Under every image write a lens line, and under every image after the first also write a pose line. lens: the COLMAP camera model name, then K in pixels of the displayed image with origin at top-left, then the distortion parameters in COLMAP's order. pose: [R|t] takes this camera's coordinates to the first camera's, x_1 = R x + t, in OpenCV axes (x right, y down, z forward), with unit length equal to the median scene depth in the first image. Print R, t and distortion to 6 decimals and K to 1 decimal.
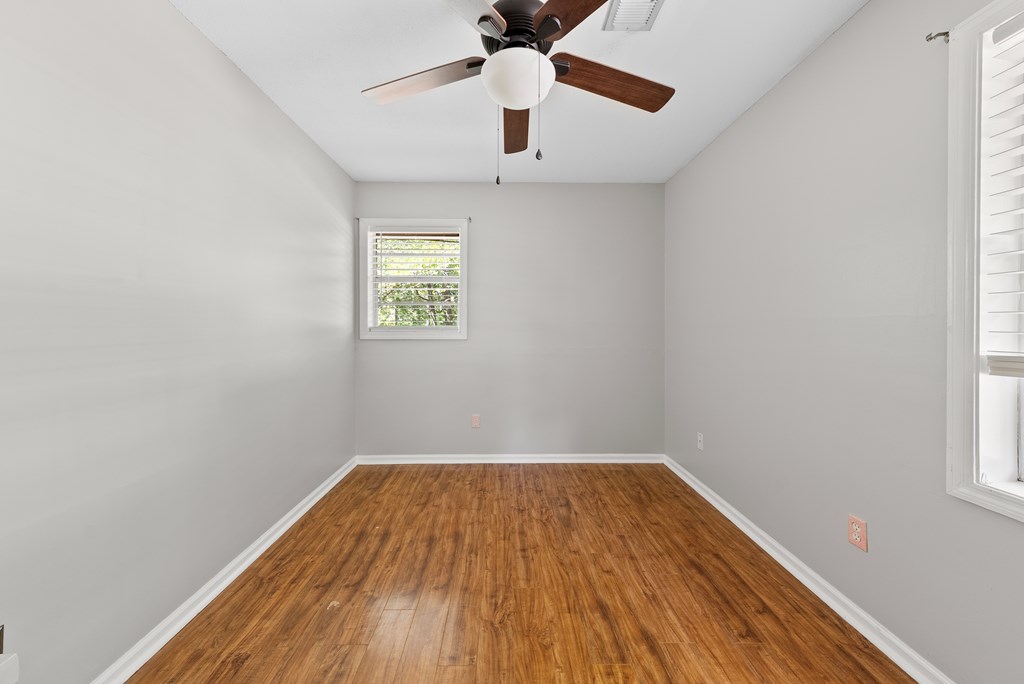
lens RADIAL K [[352.2, 0, 508.8], [0, 352.2, 327.5], [0, 0, 1]] dist [0.005777, 0.000081]
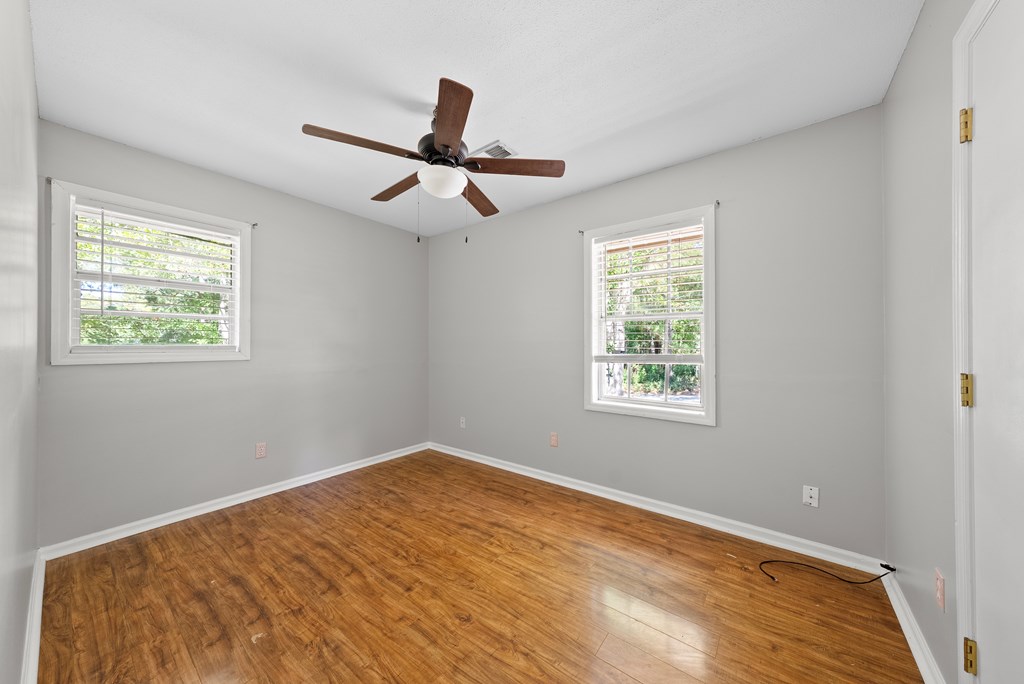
lens RADIAL K [[350.8, 0, 510.9], [0, 350.8, 344.1], [0, 0, 1]] dist [0.000019, 0.000023]
pose [[0.623261, 0.000796, 0.782013, -0.616954], [0.004423, 0.999980, -0.004543, 0.000639], [-0.782001, 0.006291, 0.623245, -0.097723]]
